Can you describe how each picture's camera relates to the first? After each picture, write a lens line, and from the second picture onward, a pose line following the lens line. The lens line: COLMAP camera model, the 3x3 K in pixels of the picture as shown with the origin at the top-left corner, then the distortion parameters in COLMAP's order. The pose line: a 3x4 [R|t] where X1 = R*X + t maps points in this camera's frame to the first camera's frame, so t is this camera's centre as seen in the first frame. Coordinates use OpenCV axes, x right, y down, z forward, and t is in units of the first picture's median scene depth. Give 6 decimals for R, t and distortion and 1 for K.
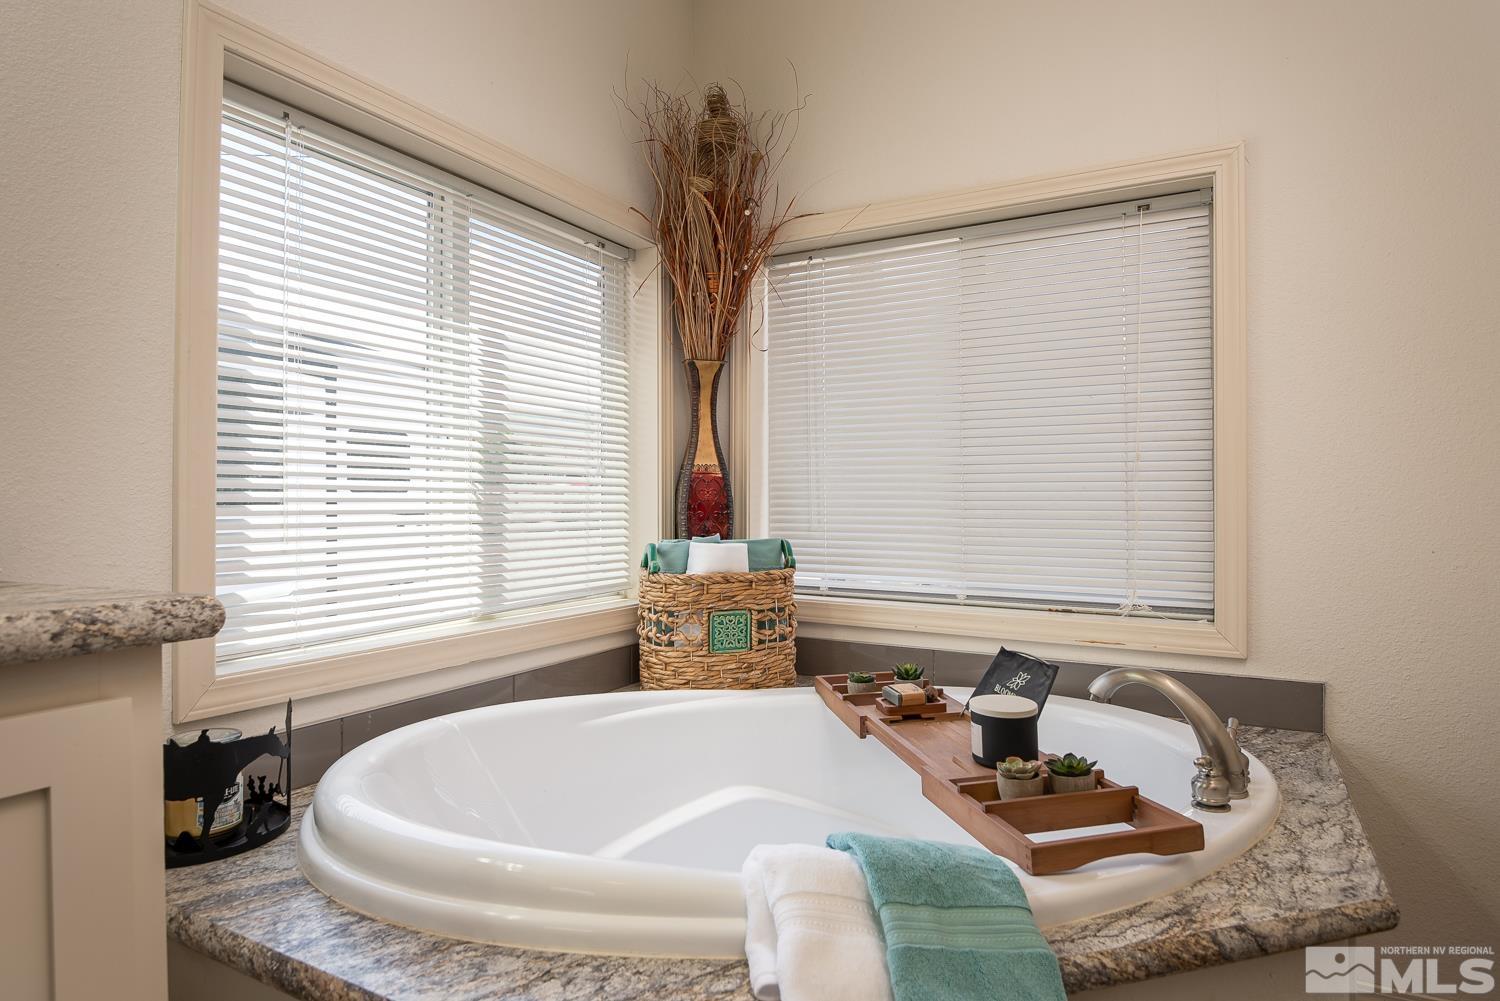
lens RADIAL K [[836.9, 0, 762.3], [0, 836.9, 505.6], [0, 0, 1]] dist [0.010731, -0.007639]
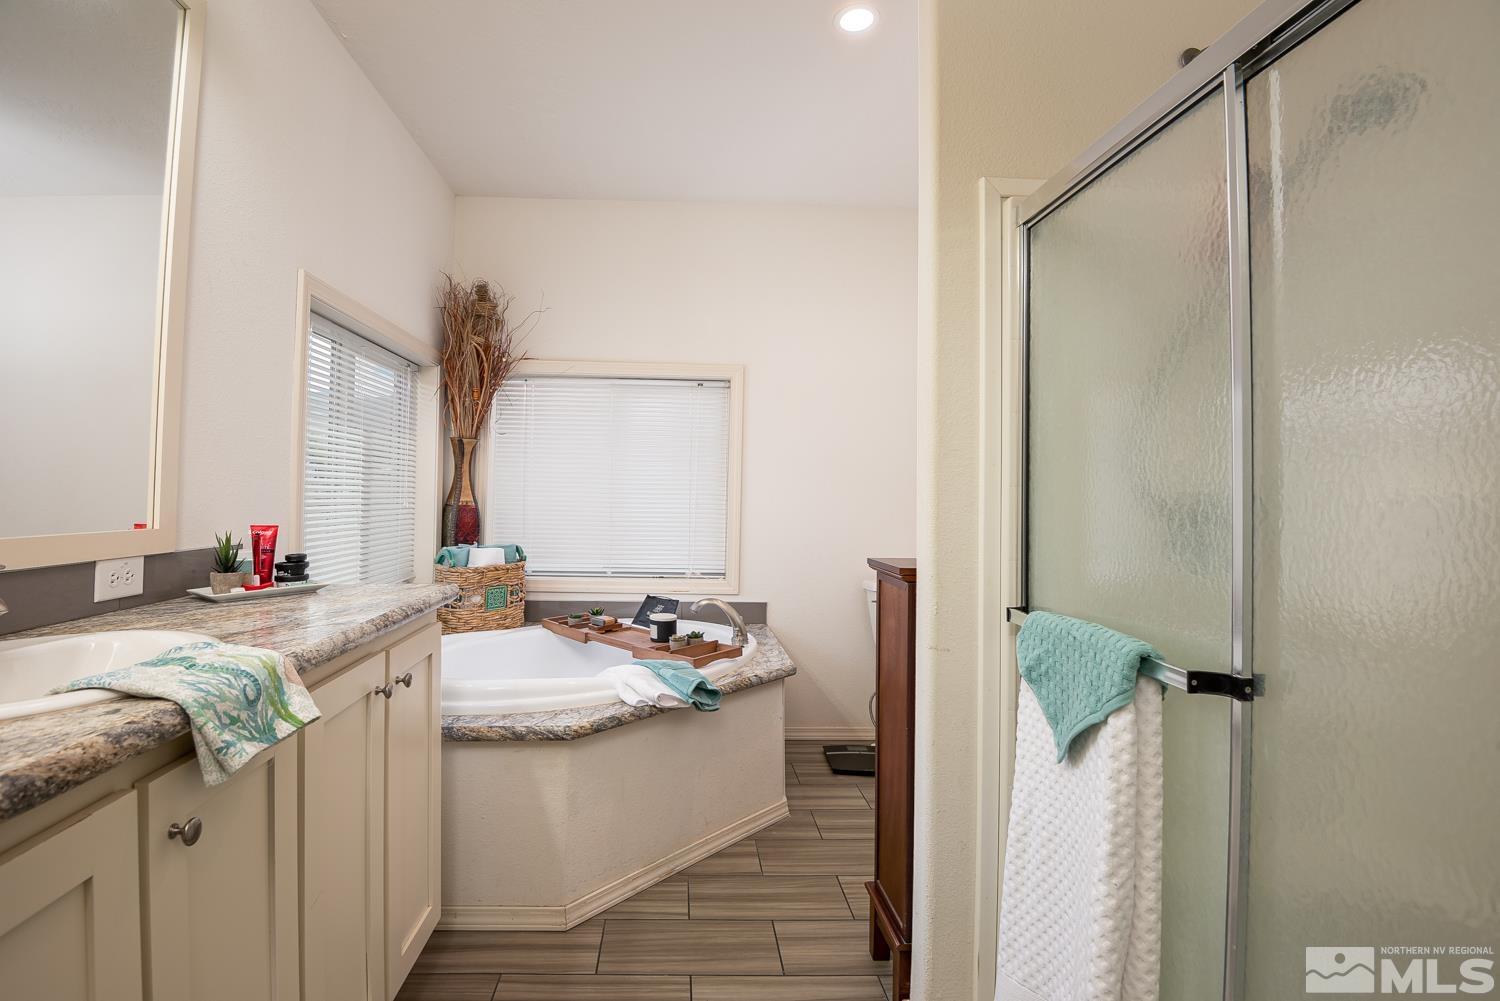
lens RADIAL K [[836.9, 0, 740.3], [0, 836.9, 494.5], [0, 0, 1]] dist [0.010731, -0.007639]
pose [[0.821145, 0.009664, 0.570637, -0.628523], [-0.015662, 0.999862, 0.005604, -0.086695], [-0.570504, -0.013539, 0.821183, -0.750847]]
